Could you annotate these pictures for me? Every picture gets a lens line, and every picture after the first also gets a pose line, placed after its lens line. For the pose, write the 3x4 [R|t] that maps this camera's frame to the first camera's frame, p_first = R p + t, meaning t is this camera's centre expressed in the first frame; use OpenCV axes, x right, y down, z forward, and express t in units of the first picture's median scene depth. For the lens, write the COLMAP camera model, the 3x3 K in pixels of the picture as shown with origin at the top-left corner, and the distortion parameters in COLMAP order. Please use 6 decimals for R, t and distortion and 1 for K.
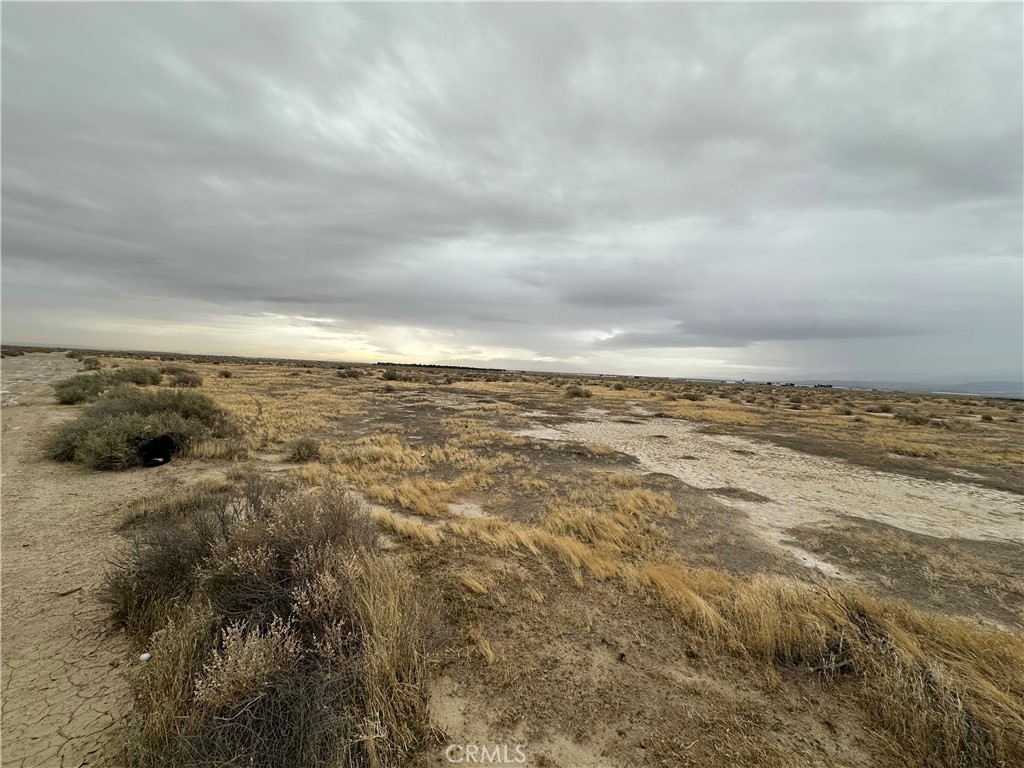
lens RADIAL K [[407.8, 0, 515.7], [0, 407.8, 382.0], [0, 0, 1]] dist [-0.001944, 0.000519]
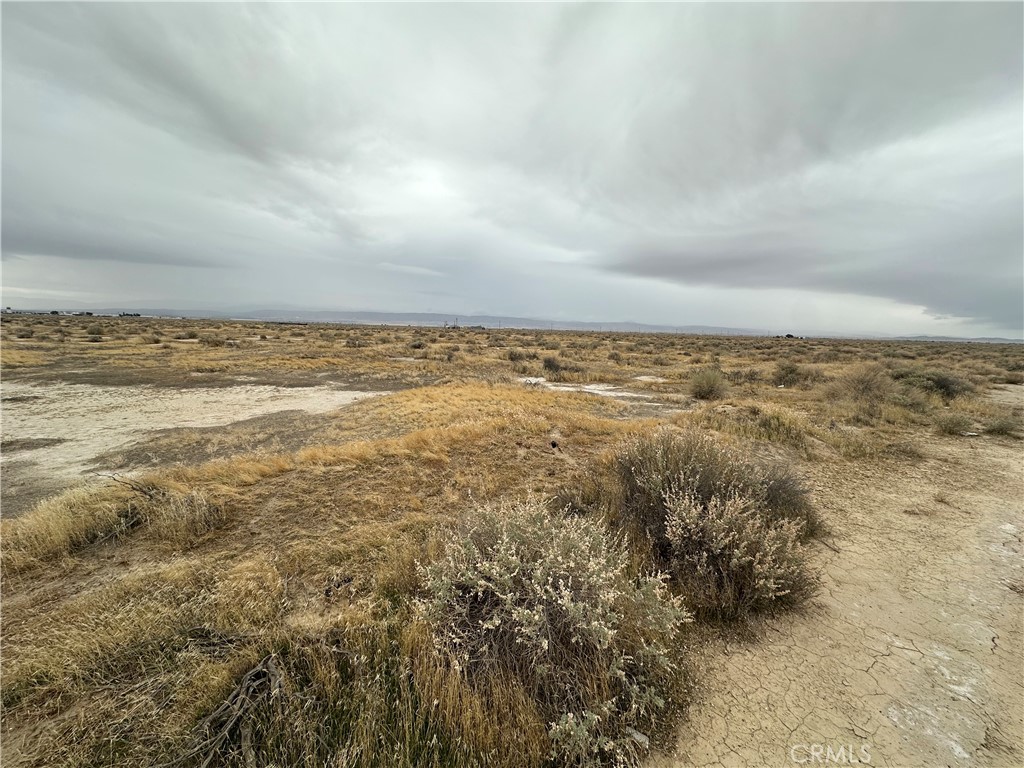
lens RADIAL K [[407.8, 0, 515.7], [0, 407.8, 382.0], [0, 0, 1]] dist [-0.001944, 0.000519]
pose [[0.175790, -0.171868, 0.969309, -0.040326], [0.002262, 0.984710, 0.174189, 0.003061], [-0.984425, -0.028428, 0.173491, -0.097129]]
